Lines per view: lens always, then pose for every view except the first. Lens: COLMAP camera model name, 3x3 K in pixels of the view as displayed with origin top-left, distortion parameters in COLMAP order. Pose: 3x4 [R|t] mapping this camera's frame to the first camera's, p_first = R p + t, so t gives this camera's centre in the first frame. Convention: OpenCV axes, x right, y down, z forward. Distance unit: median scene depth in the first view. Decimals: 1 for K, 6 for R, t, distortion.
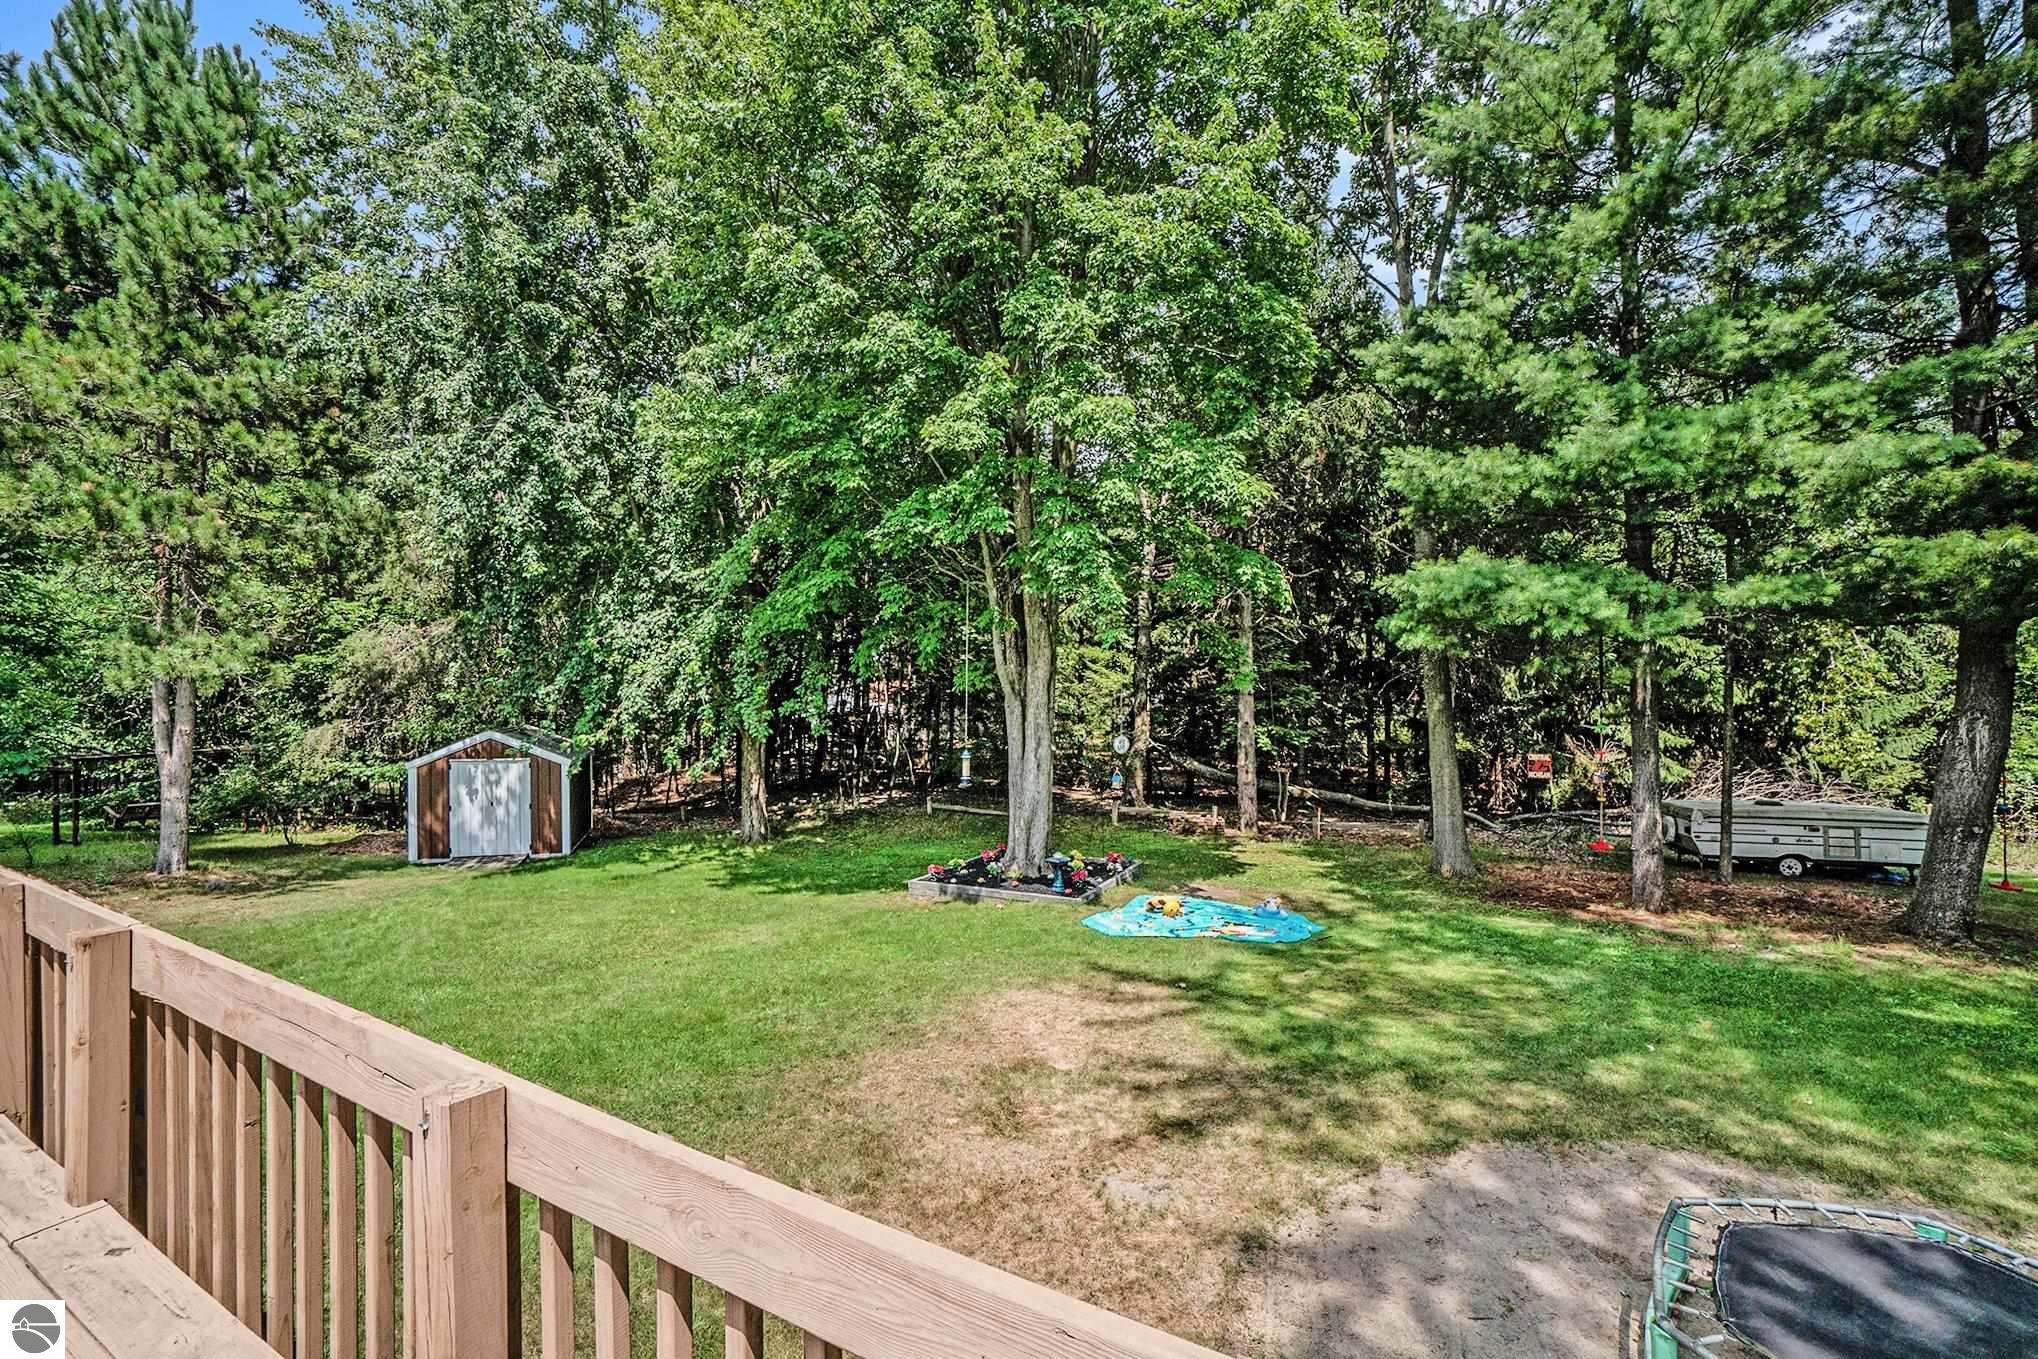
lens RADIAL K [[859.8, 0, 1016.7], [0, 859.8, 702.8], [0, 0, 1]] dist [-0.064629, 0.017317]
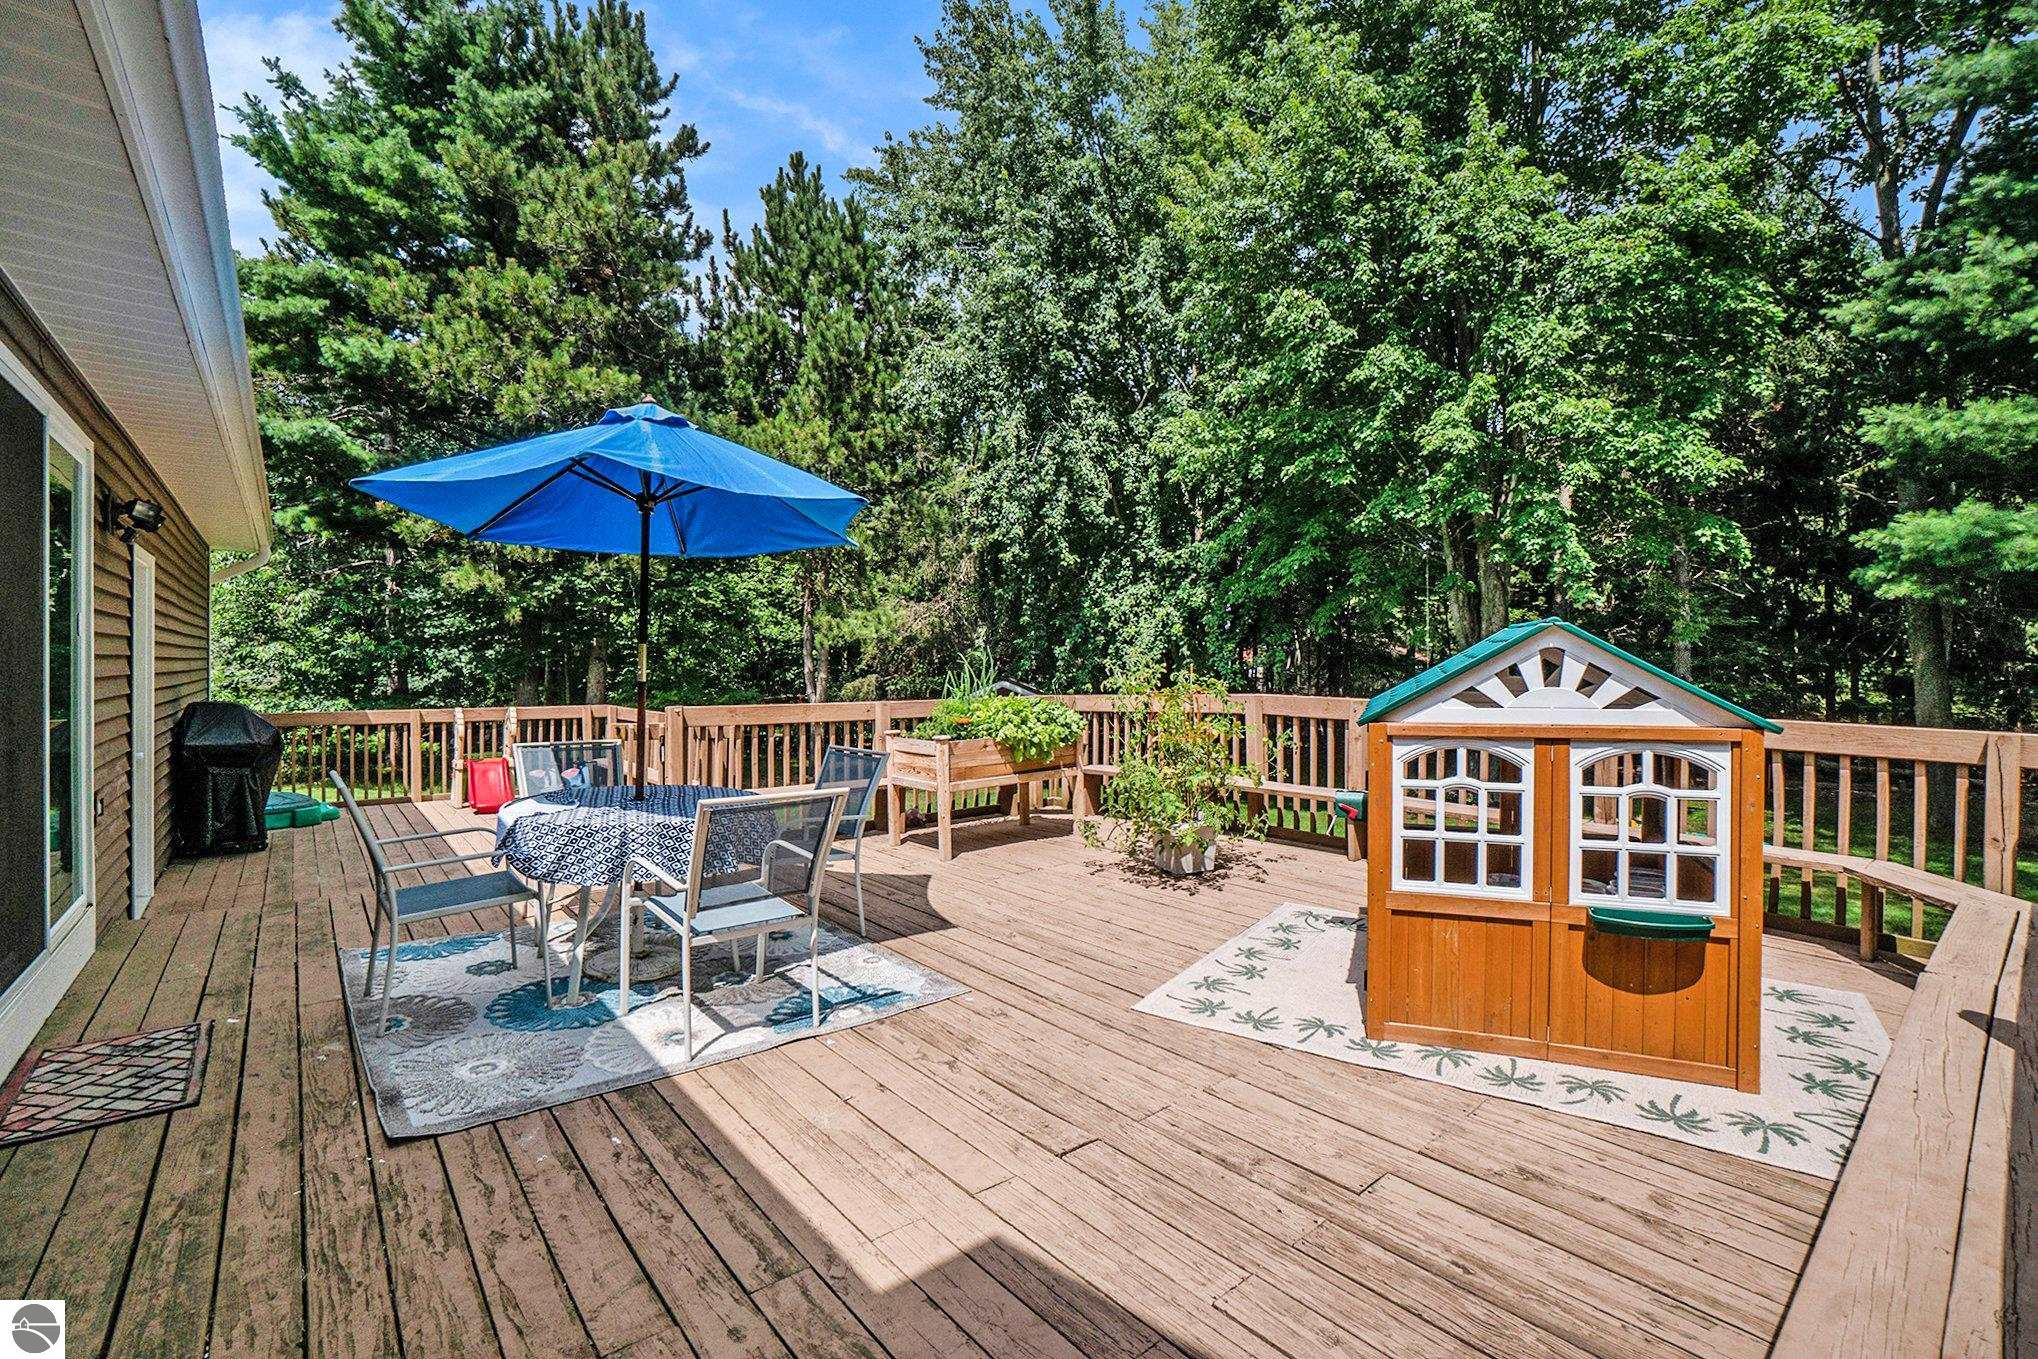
lens RADIAL K [[881.5, 0, 1019.0], [0, 881.5, 679.5], [0, 0, 1]] dist [-0.055377, 0.019616]
pose [[0.936702, 0.001522, -0.350124, -0.177732], [0.001101, 0.999973, 0.007291, 0.027871], [0.350125, -0.007214, 0.936675, -0.359137]]
